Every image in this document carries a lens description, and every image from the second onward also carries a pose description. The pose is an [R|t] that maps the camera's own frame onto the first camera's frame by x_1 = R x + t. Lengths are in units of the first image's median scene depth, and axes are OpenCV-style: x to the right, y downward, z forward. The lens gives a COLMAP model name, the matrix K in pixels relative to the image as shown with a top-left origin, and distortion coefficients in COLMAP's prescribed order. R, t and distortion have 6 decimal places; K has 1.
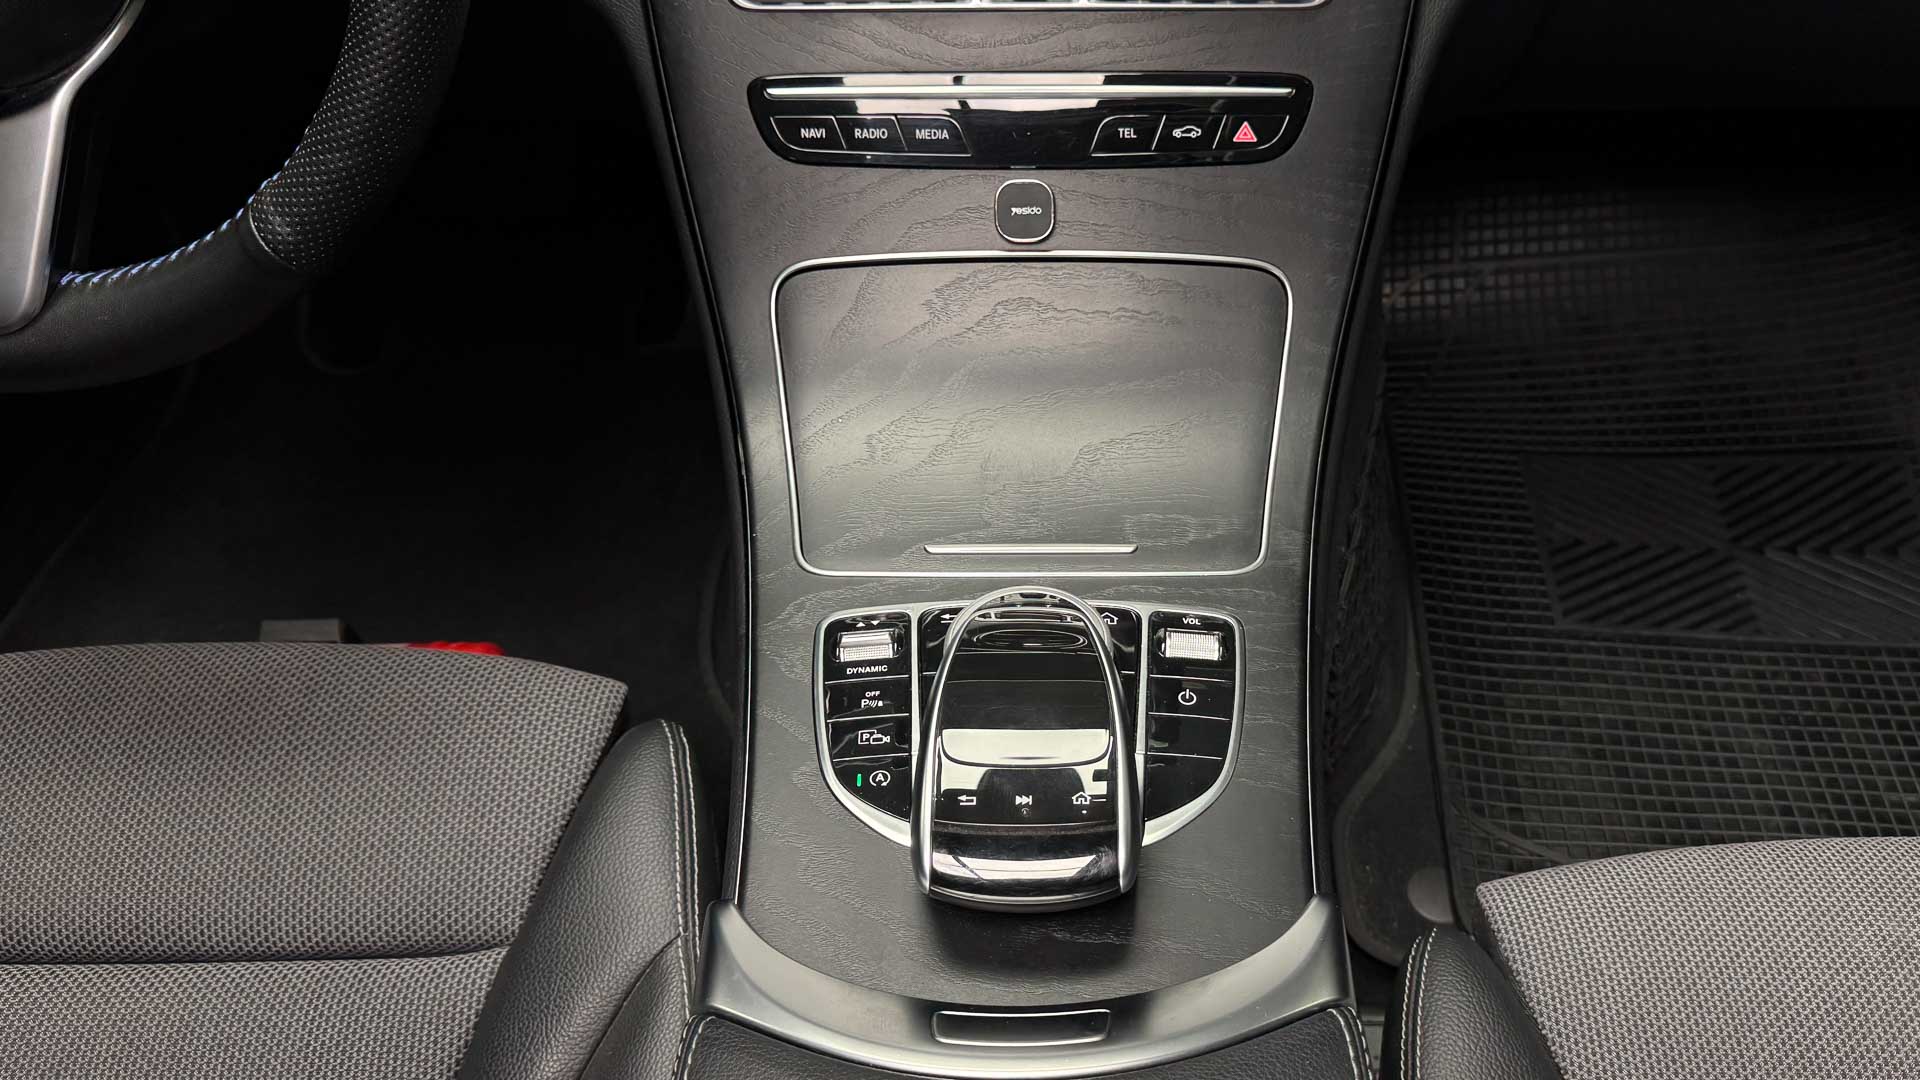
lens RADIAL K [[1621.3, 0, 1048.4], [0, 1621.3, 587.0], [0, 0, 1]] dist [0.147730, -0.312658]
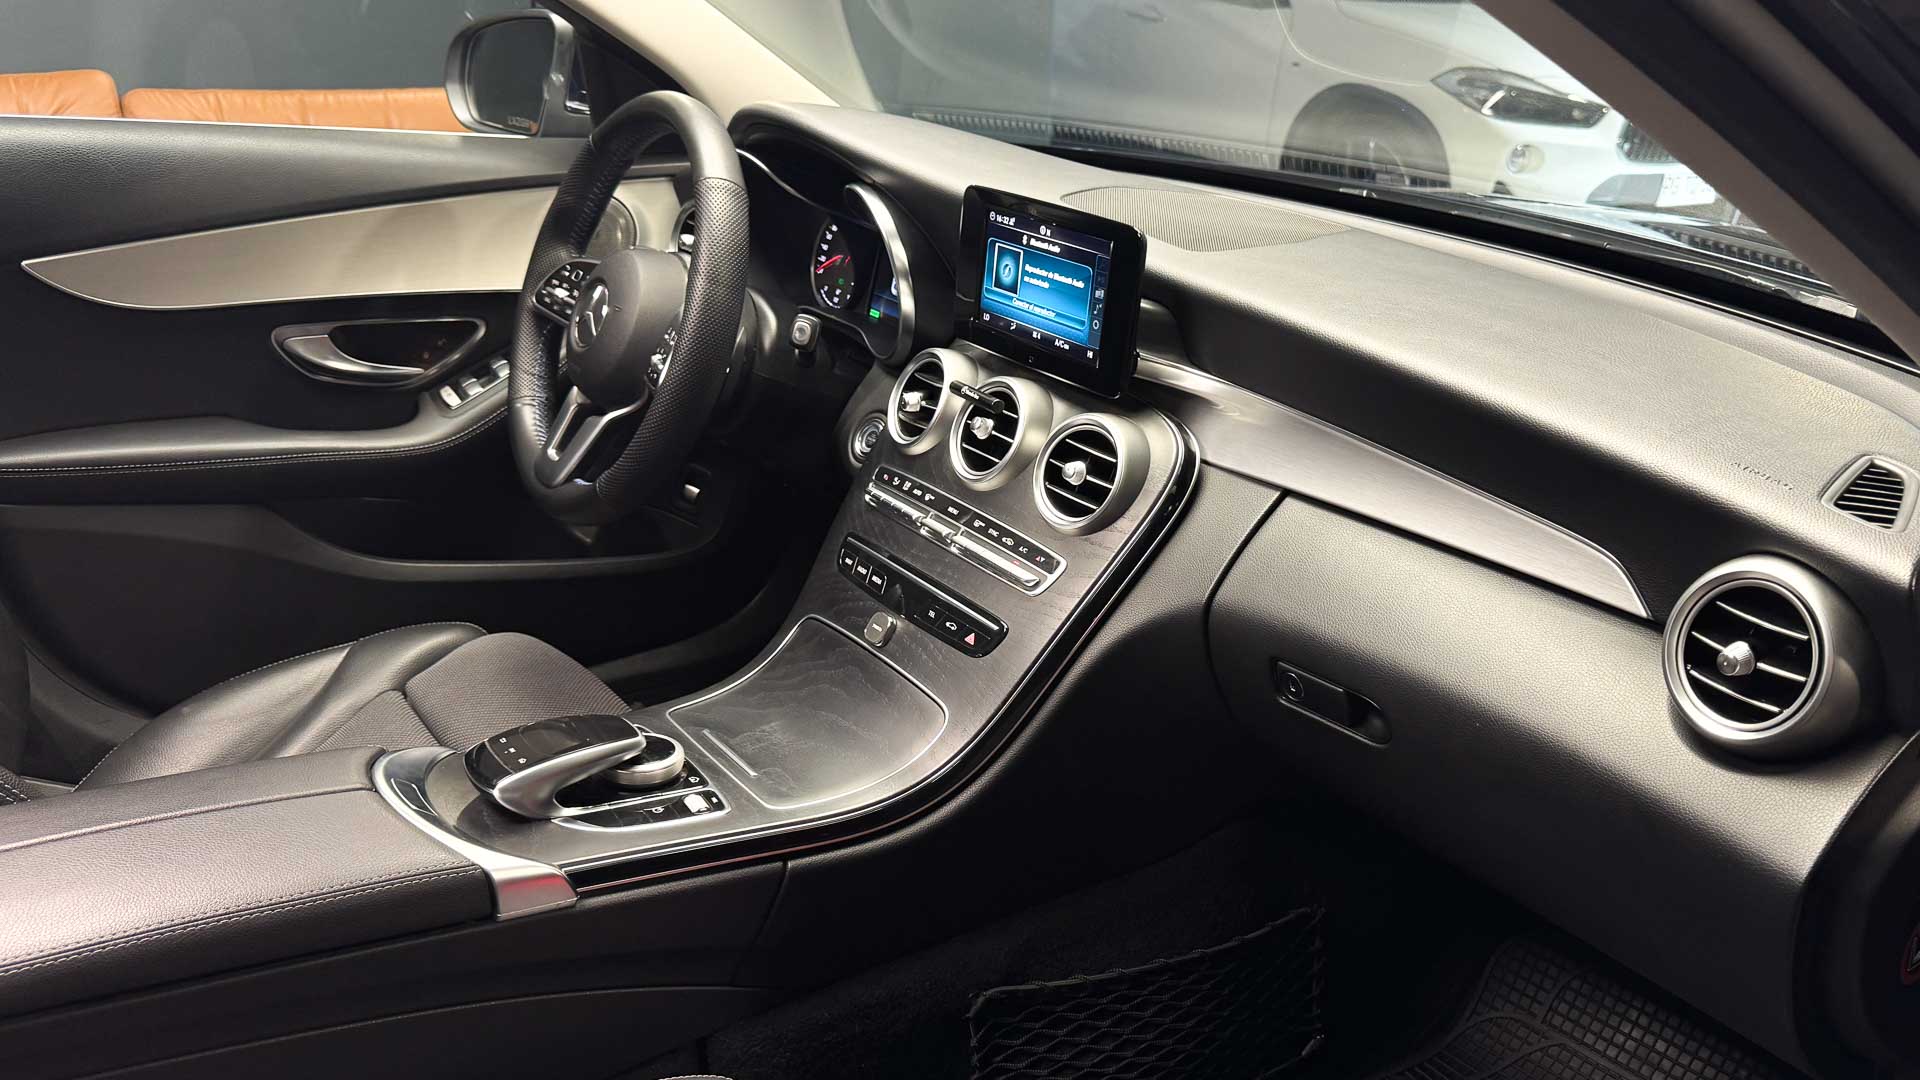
lens RADIAL K [[1621.3, 0, 1048.4], [0, 1621.3, 587.0], [0, 0, 1]] dist [0.147730, -0.312658]
pose [[0.594700, 0.329250, -0.733435, 1.320136], [-0.607708, 0.781365, -0.141989, -0.110921], [0.526330, 0.530154, 0.664765, -0.143866]]
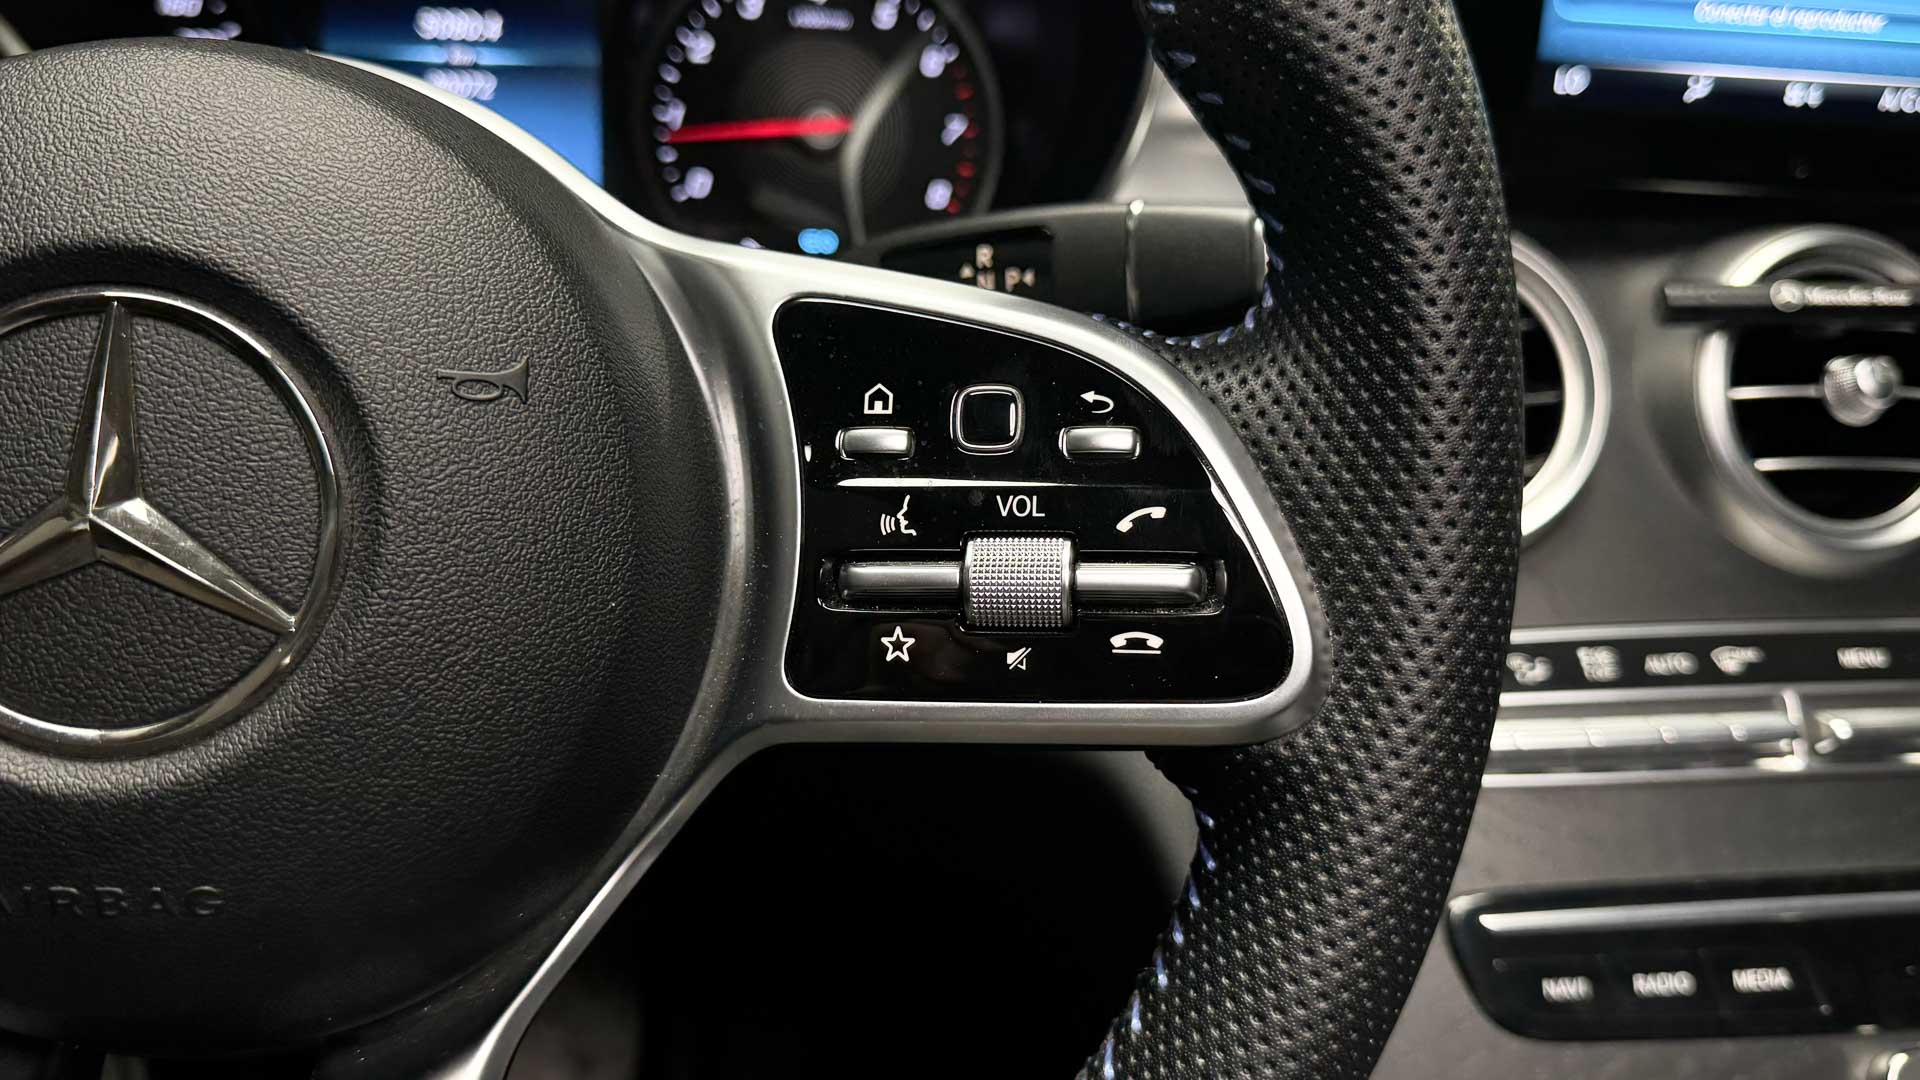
lens RADIAL K [[1714.0, 0, 960.0], [0, 1714.0, 540.0], [0, 0, 1]] dist [-0.001209, -0.015169]
pose [[0.984046, 0.004730, 0.177850, -0.415252], [0.071141, 0.905791, -0.417711, -0.168640], [-0.163071, 0.423699, 0.891003, 0.403472]]
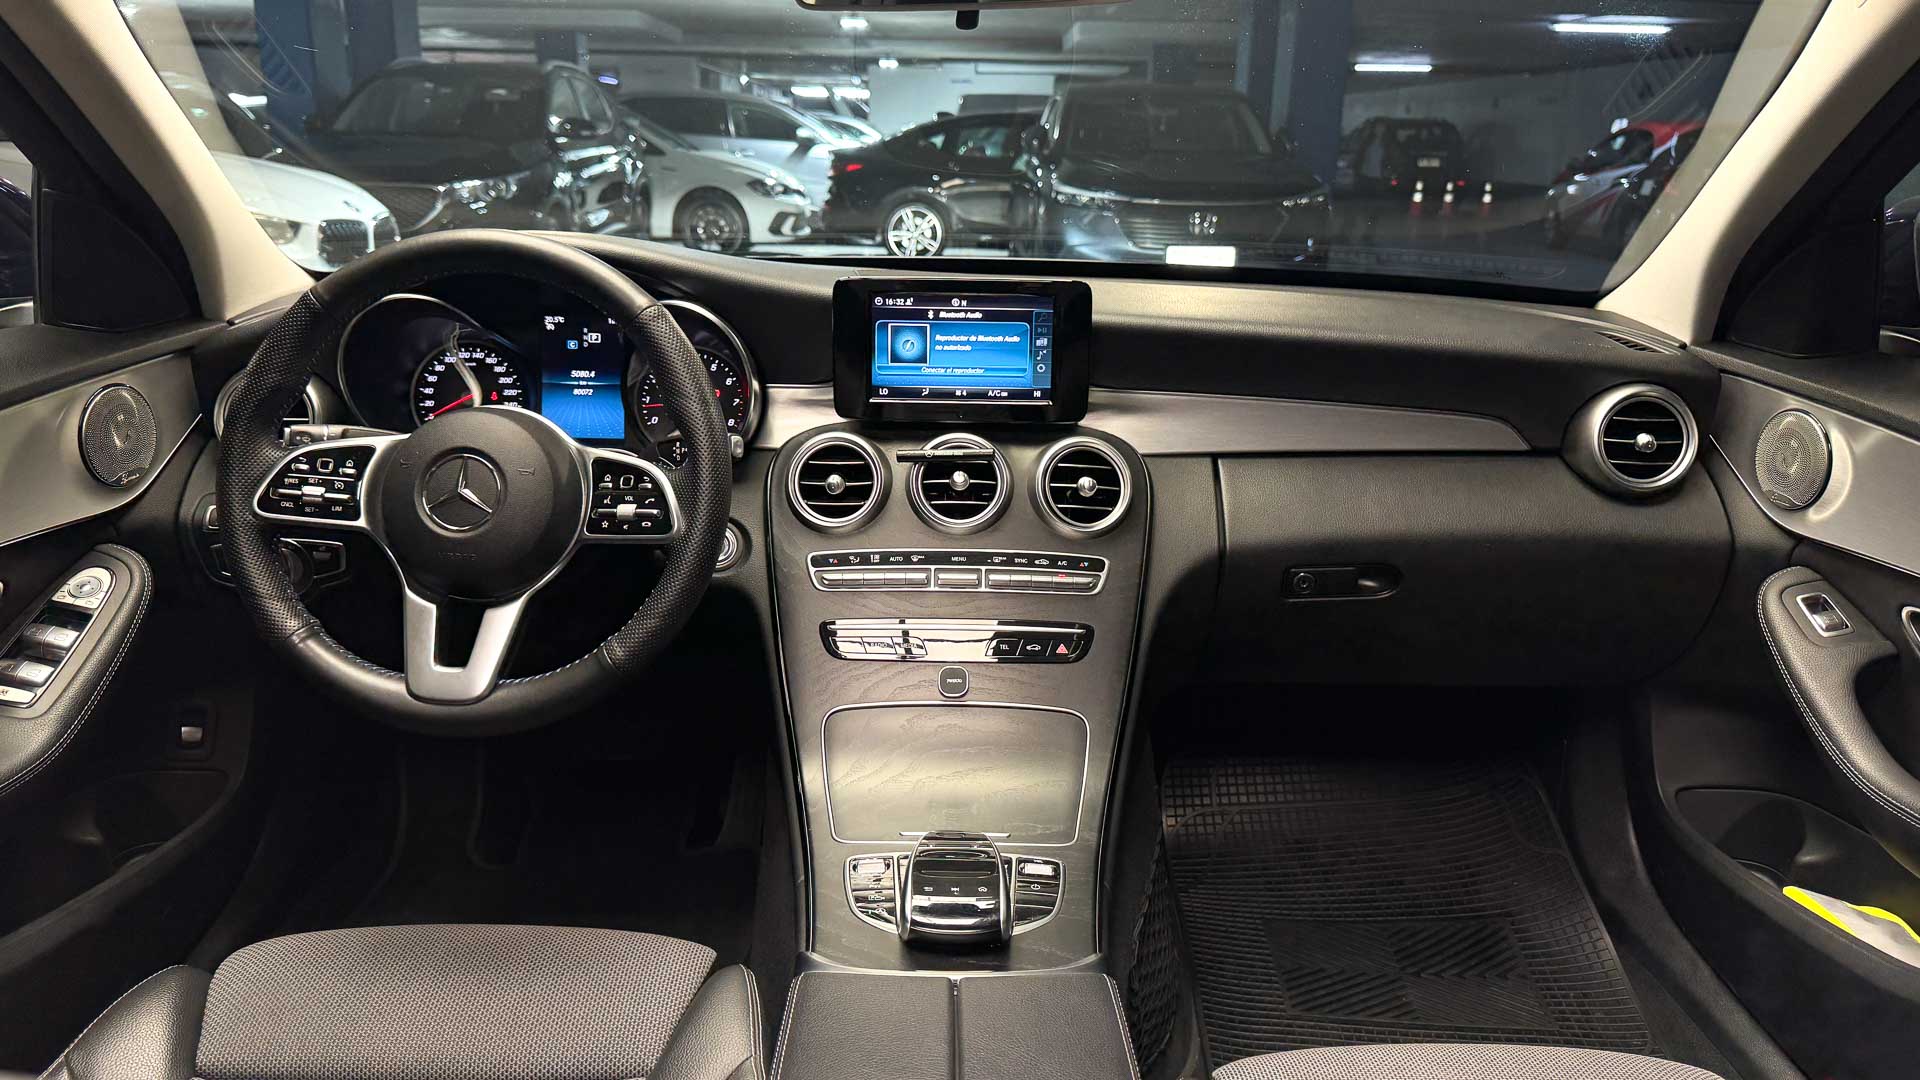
lens RADIAL K [[1401.5, 0, 968.8], [0, 1401.5, 541.1], [0, 0, 1]] dist [0.182051, -0.375874]
pose [[0.999763, 0.017949, 0.012314, -0.018294], [-0.009725, 0.874447, -0.485024, 0.415041], [-0.019474, 0.484789, 0.874414, -0.539644]]
